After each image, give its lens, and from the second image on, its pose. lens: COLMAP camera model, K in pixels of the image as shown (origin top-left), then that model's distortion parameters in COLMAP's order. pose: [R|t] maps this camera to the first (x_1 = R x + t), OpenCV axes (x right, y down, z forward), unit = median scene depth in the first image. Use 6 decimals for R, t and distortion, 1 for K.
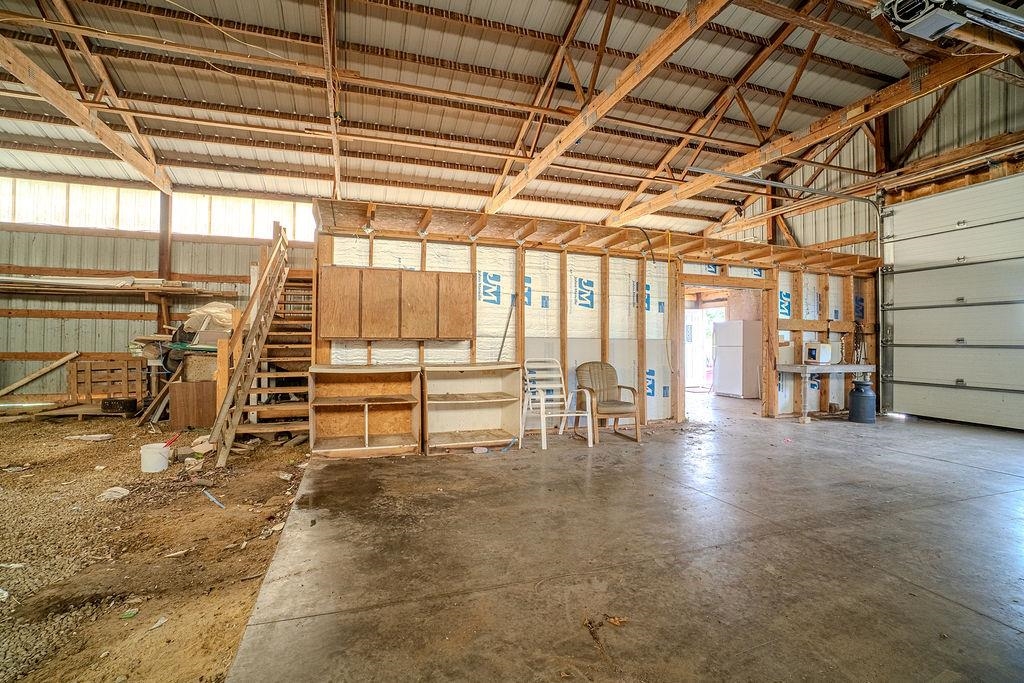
lens RADIAL K [[450.8, 0, 498.2], [0, 450.8, 337.4], [0, 0, 1]] dist [-0.066703, 0.023288]
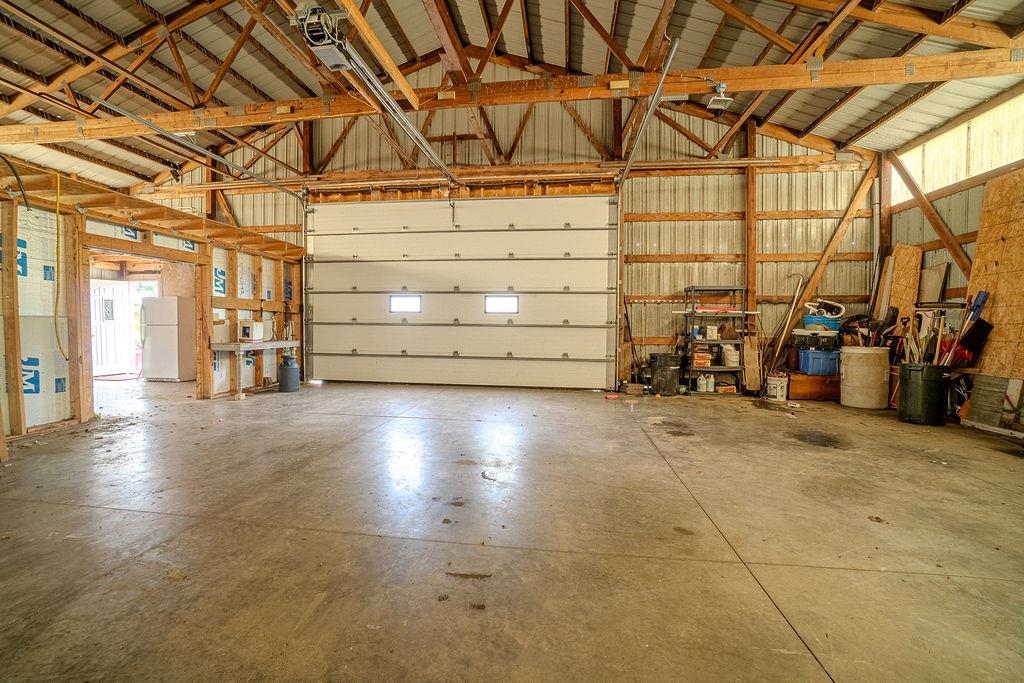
lens RADIAL K [[450.8, 0, 498.2], [0, 450.8, 337.4], [0, 0, 1]] dist [-0.066703, 0.023288]
pose [[0.441589, -0.030808, 0.896688, 0.041726], [-0.012892, 0.999089, 0.040675, 0.000593], [-0.897125, -0.029522, 0.440790, 0.006994]]
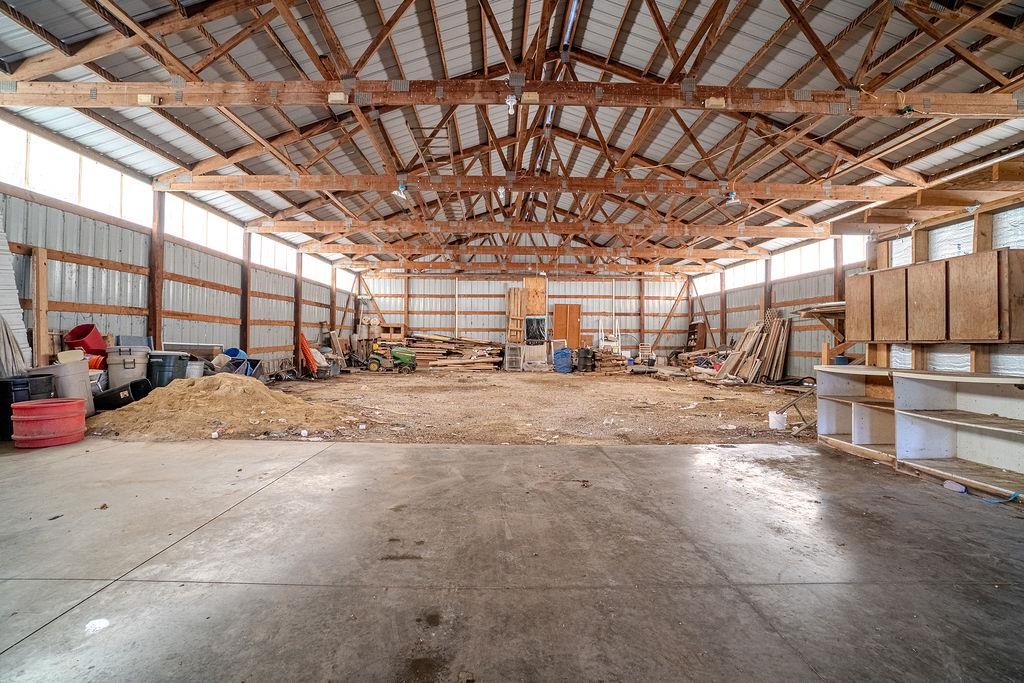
lens RADIAL K [[450.8, 0, 498.2], [0, 450.8, 337.4], [0, 0, 1]] dist [-0.066703, 0.023288]
pose [[-0.305279, -0.018695, -0.952079, 0.578232], [-0.000796, 0.999812, -0.019377, 0.008357], [0.952263, -0.005158, -0.305237, 0.315259]]
